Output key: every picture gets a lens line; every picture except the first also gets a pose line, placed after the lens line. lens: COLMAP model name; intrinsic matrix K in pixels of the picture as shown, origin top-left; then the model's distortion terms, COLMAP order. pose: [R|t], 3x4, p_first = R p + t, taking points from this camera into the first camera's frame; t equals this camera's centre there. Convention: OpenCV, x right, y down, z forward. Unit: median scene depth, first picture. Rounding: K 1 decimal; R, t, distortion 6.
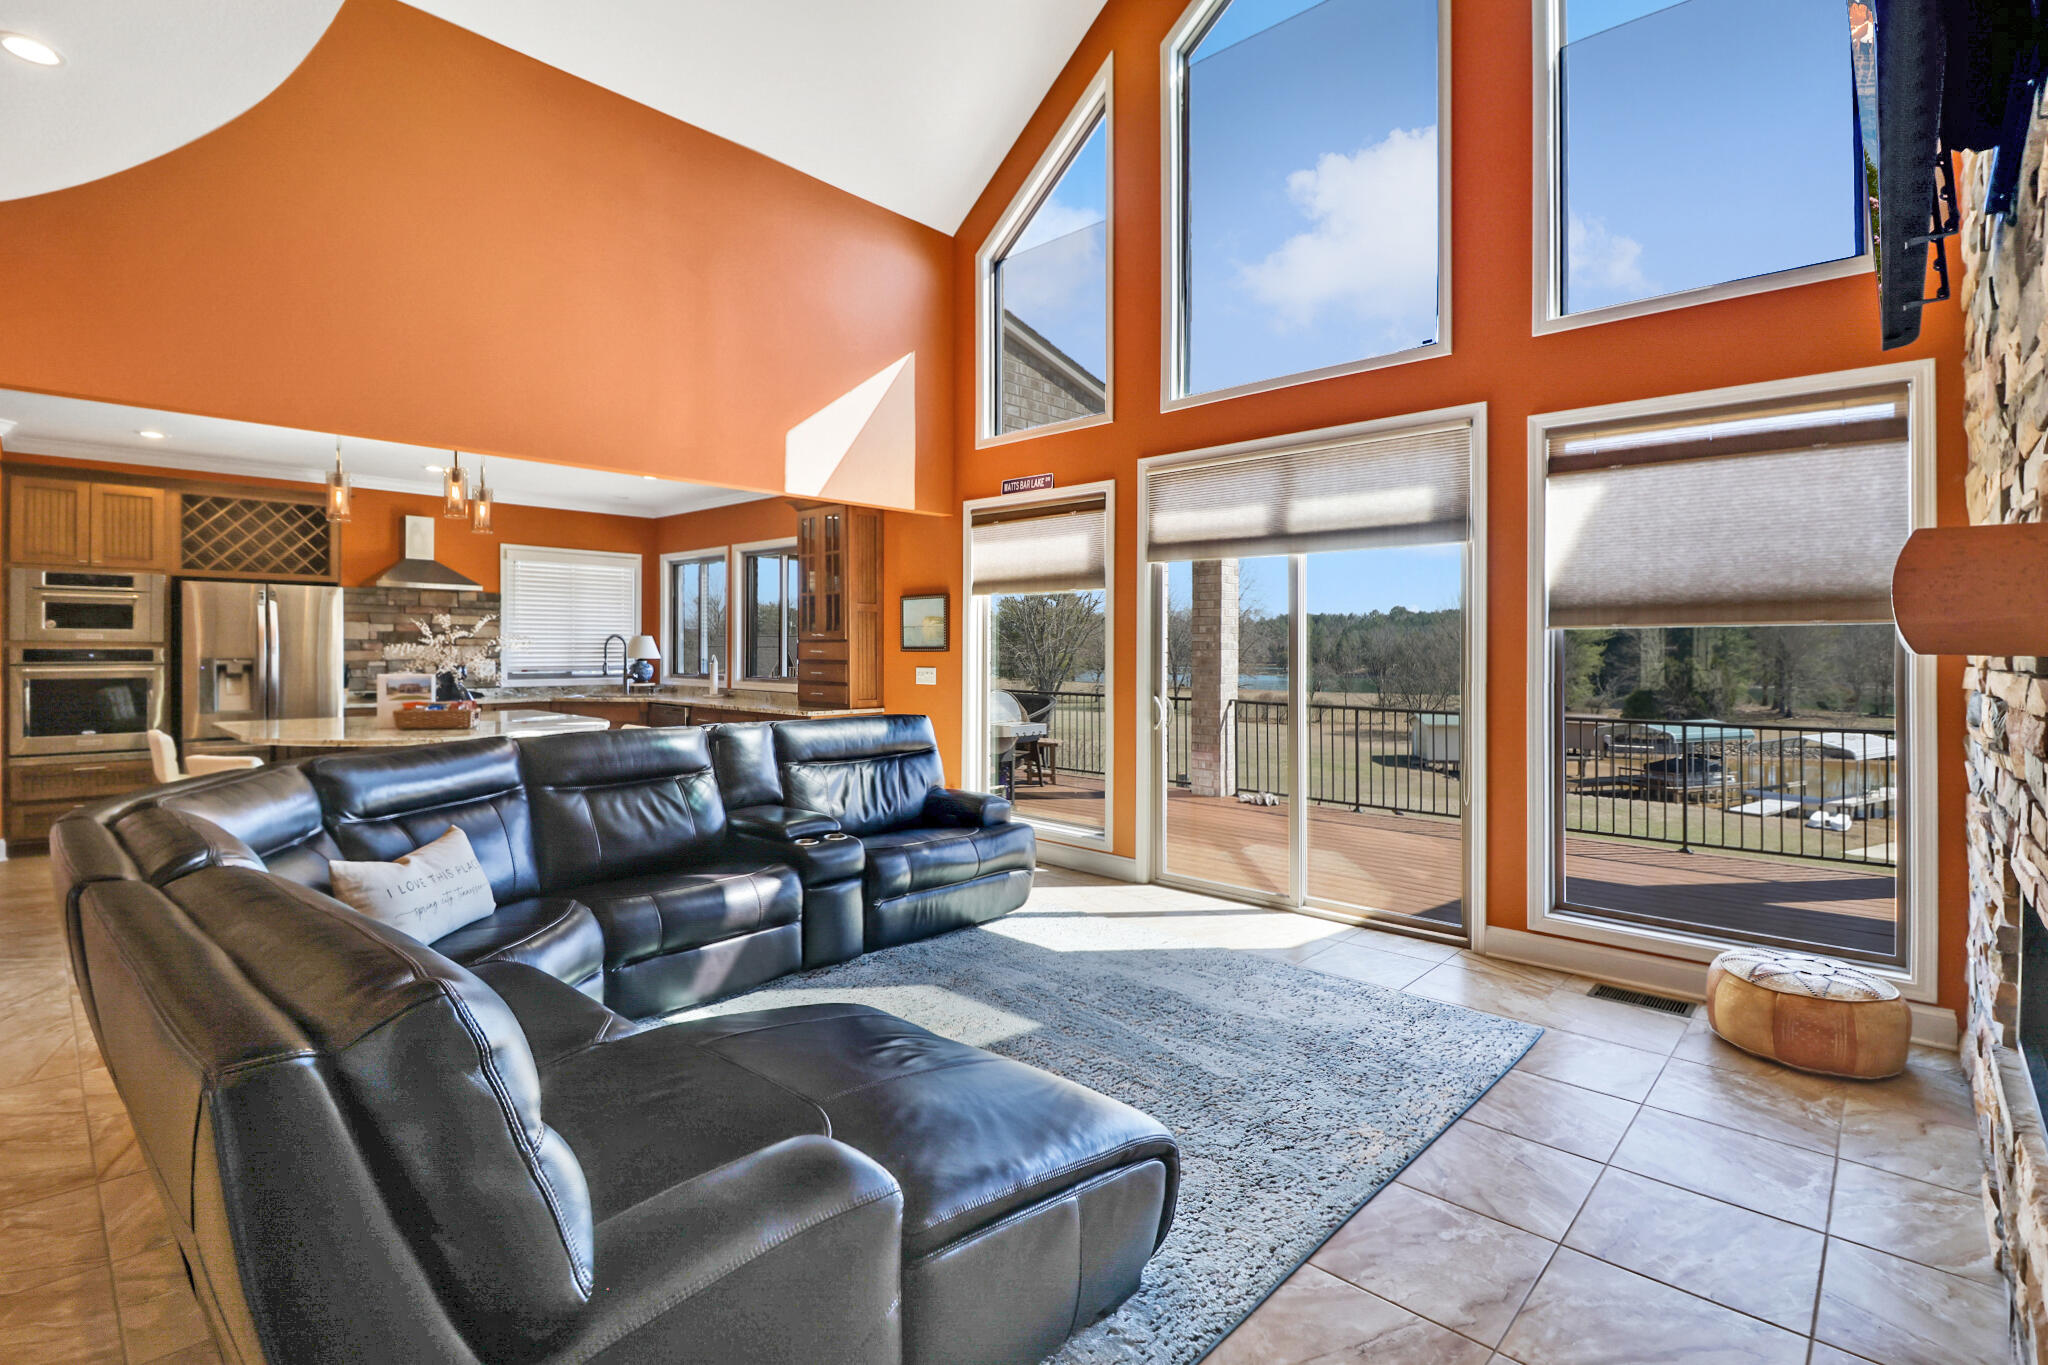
lens RADIAL K [[944.6, 0, 1035.7], [0, 944.6, 658.2], [0, 0, 1]] dist [0.001107, -0.015277]
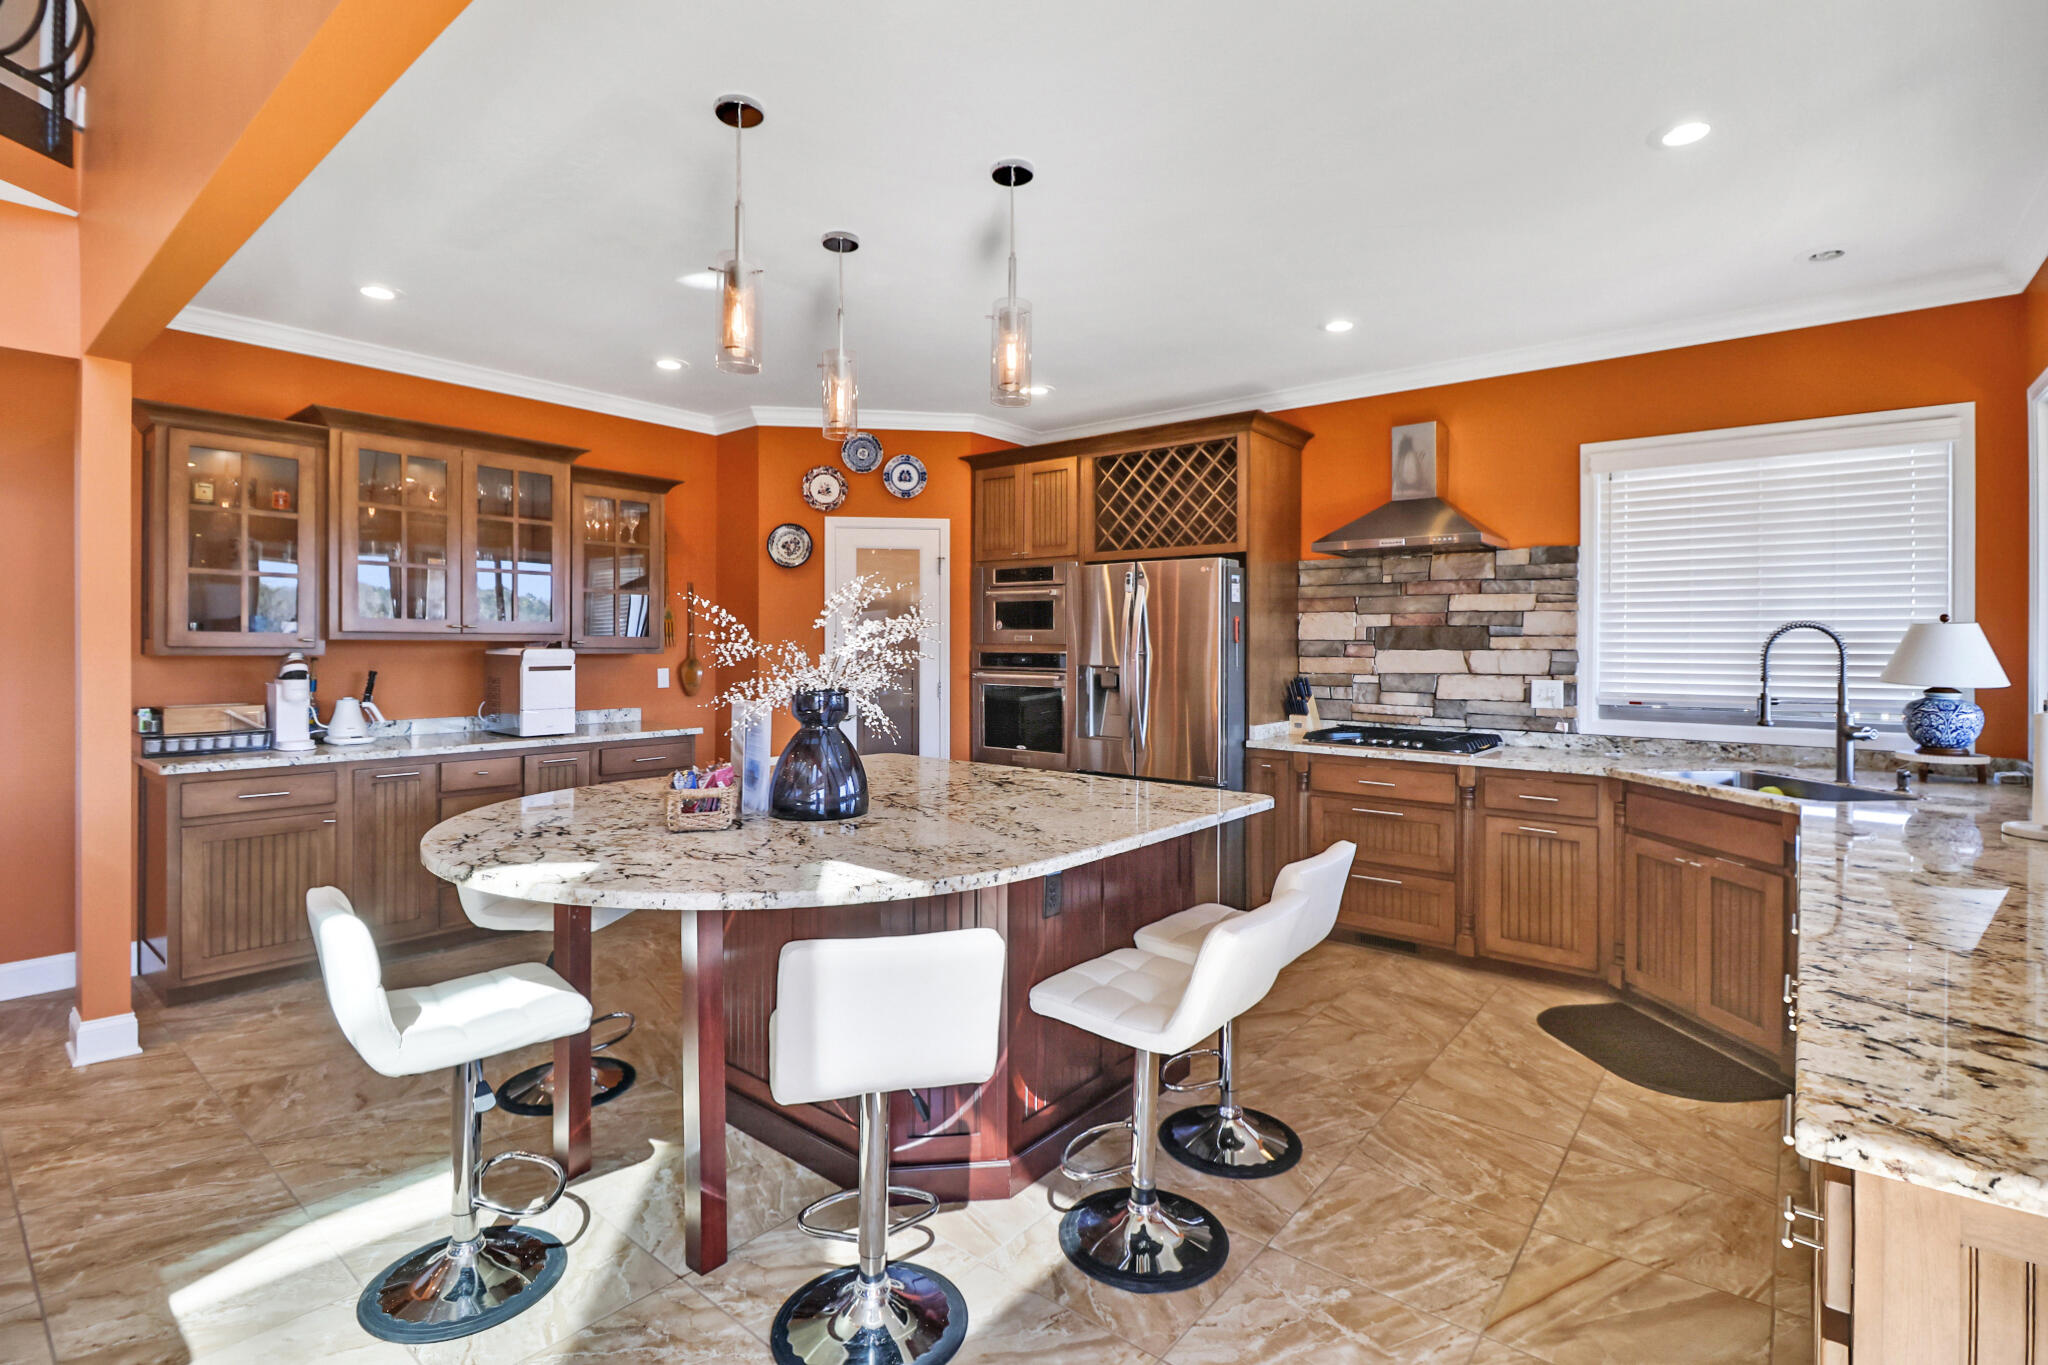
lens RADIAL K [[952.3, 0, 1034.3], [0, 952.3, 648.8], [0, 0, 1]] dist [0.003855, -0.014517]
pose [[0.061757, -0.002395, -0.998088, -0.111263], [-0.015292, 0.999877, -0.003346, -0.010404], [0.997974, 0.015469, 0.061713, 0.894462]]
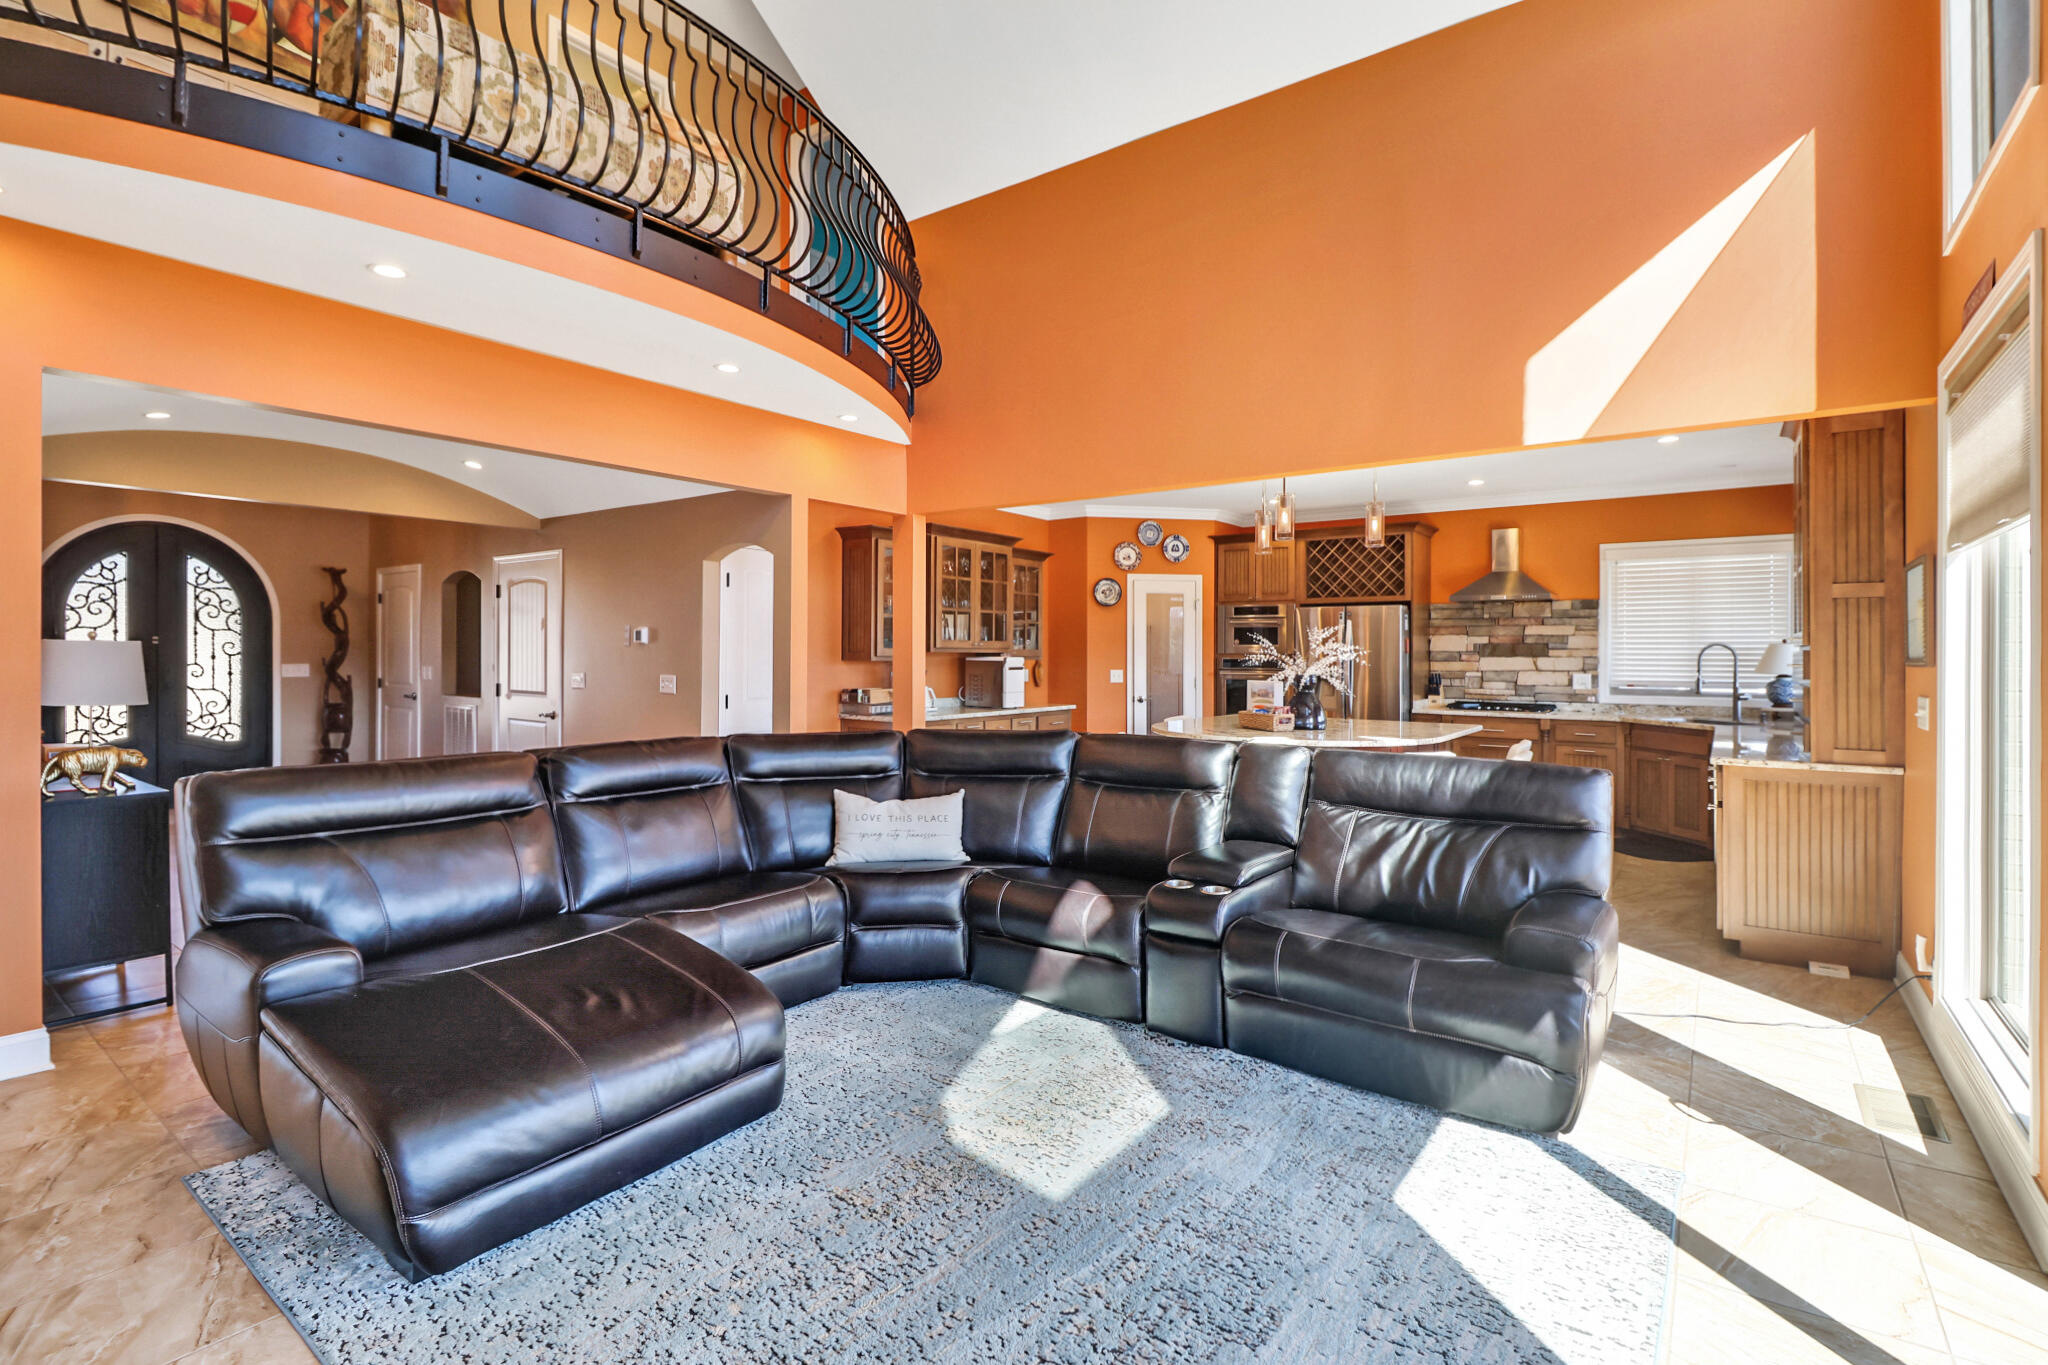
lens RADIAL K [[952.3, 0, 1034.3], [0, 952.3, 648.8], [0, 0, 1]] dist [0.003855, -0.014517]
pose [[0.111825, -0.009736, -0.993680, 0.367265], [-0.013969, 0.999838, -0.011368, -0.004262], [0.993630, 0.015152, 0.111671, 0.469647]]
